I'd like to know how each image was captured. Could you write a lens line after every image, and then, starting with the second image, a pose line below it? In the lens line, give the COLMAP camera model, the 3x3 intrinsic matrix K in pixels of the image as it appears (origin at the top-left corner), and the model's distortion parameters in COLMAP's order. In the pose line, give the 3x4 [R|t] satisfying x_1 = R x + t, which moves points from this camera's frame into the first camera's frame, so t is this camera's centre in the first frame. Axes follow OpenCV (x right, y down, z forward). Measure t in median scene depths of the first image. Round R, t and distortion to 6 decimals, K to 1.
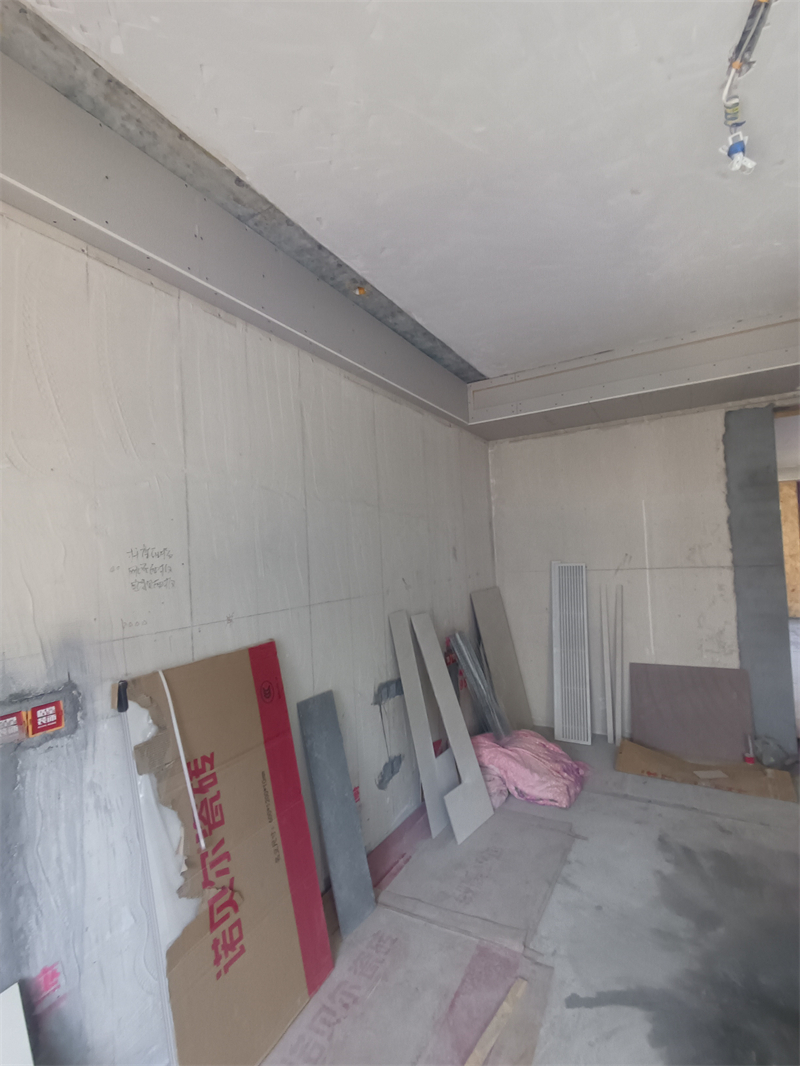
lens RADIAL K [[490.1, 0, 400.0], [0, 490.1, 533.0], [0, 0, 1]] dist [0.001626, 0.001046]
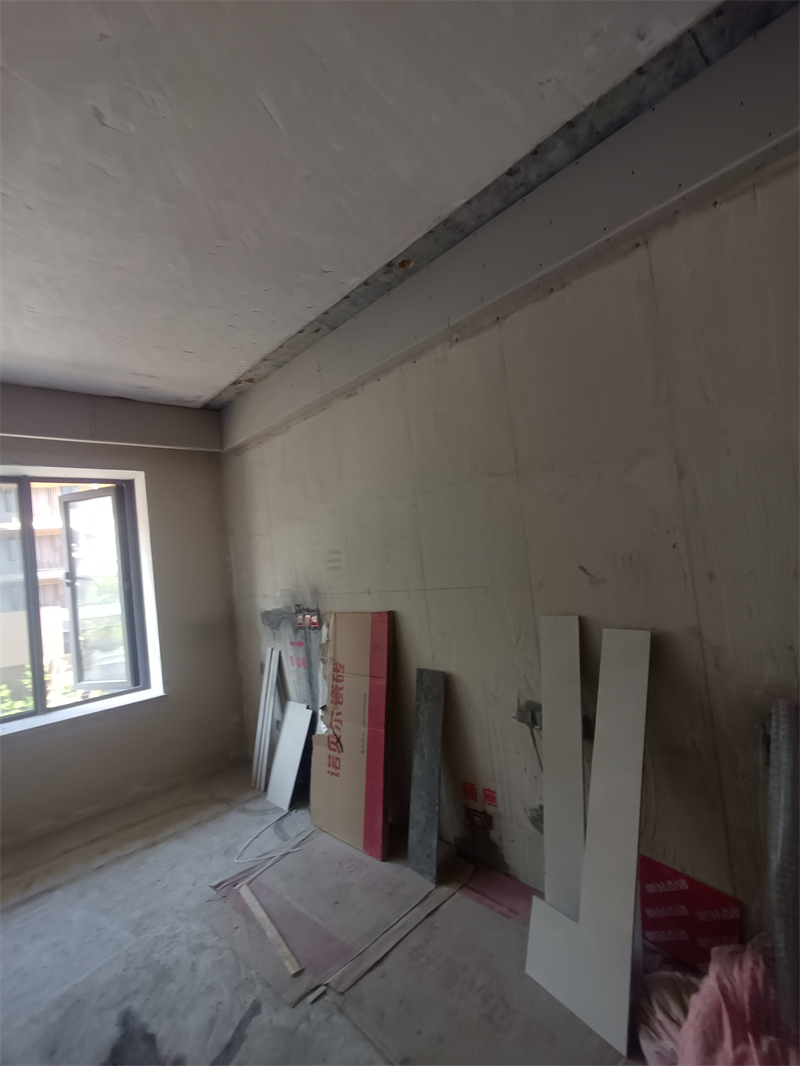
lens RADIAL K [[490.1, 0, 400.0], [0, 490.1, 533.0], [0, 0, 1]] dist [0.001626, 0.001046]
pose [[-0.280159, 0.022215, -0.959697, 1.233118], [0.156234, 0.987458, -0.022751, 0.048769], [0.947155, -0.156312, -0.280116, 1.736176]]
